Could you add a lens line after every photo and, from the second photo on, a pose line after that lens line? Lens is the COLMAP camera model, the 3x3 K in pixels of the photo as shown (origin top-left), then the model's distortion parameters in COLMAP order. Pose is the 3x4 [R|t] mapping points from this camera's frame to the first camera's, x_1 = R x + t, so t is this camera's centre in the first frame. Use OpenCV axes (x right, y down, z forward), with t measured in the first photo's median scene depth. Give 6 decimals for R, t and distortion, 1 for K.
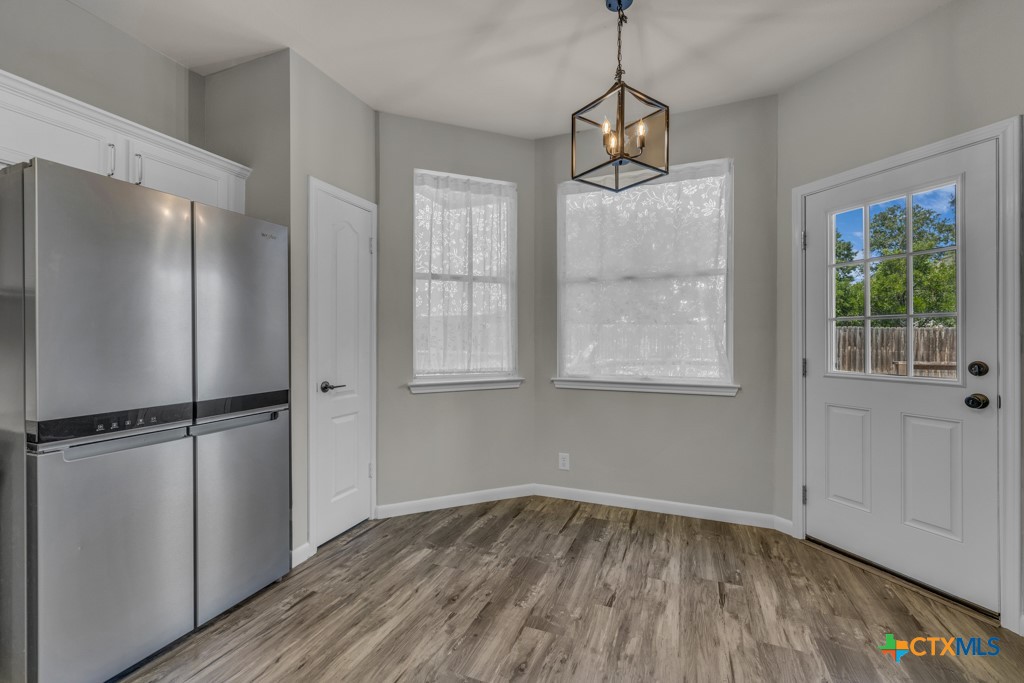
lens RADIAL K [[436.6, 0, 508.1], [0, 436.6, 337.2], [0, 0, 1]] dist [0.000243, -0.000100]
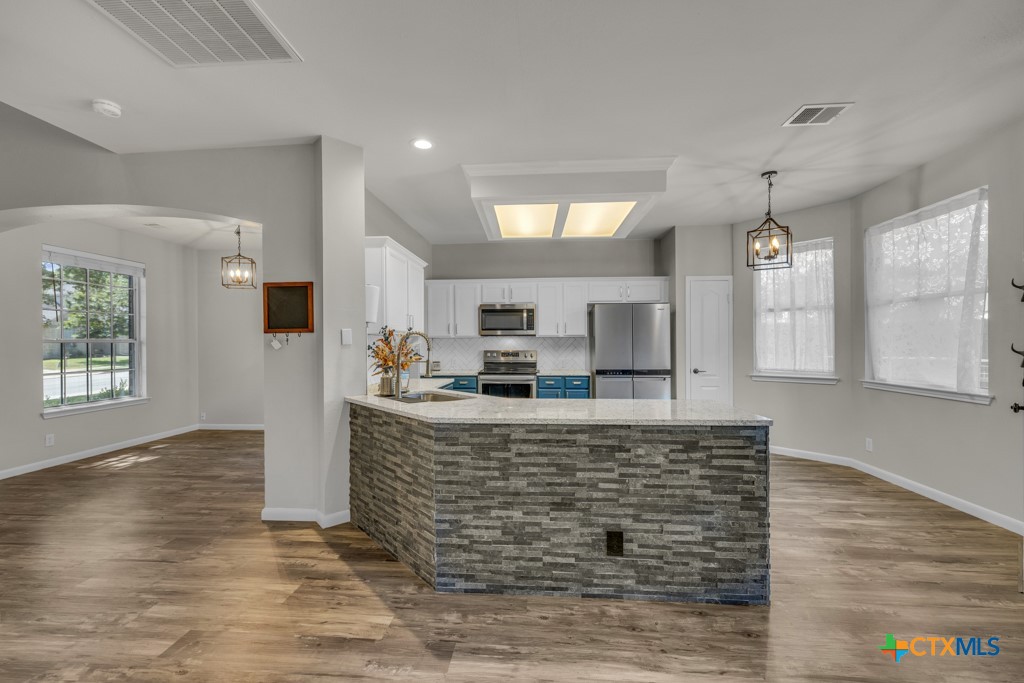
lens RADIAL K [[438.7, 0, 505.6], [0, 438.7, 343.1], [0, 0, 1]] dist [-0.045177, 0.015601]
pose [[0.298778, -0.001328, -0.954322, 1.081636], [0.004864, 0.999988, 0.000131, -0.022336], [0.954310, -0.004681, 0.298781, -0.426526]]
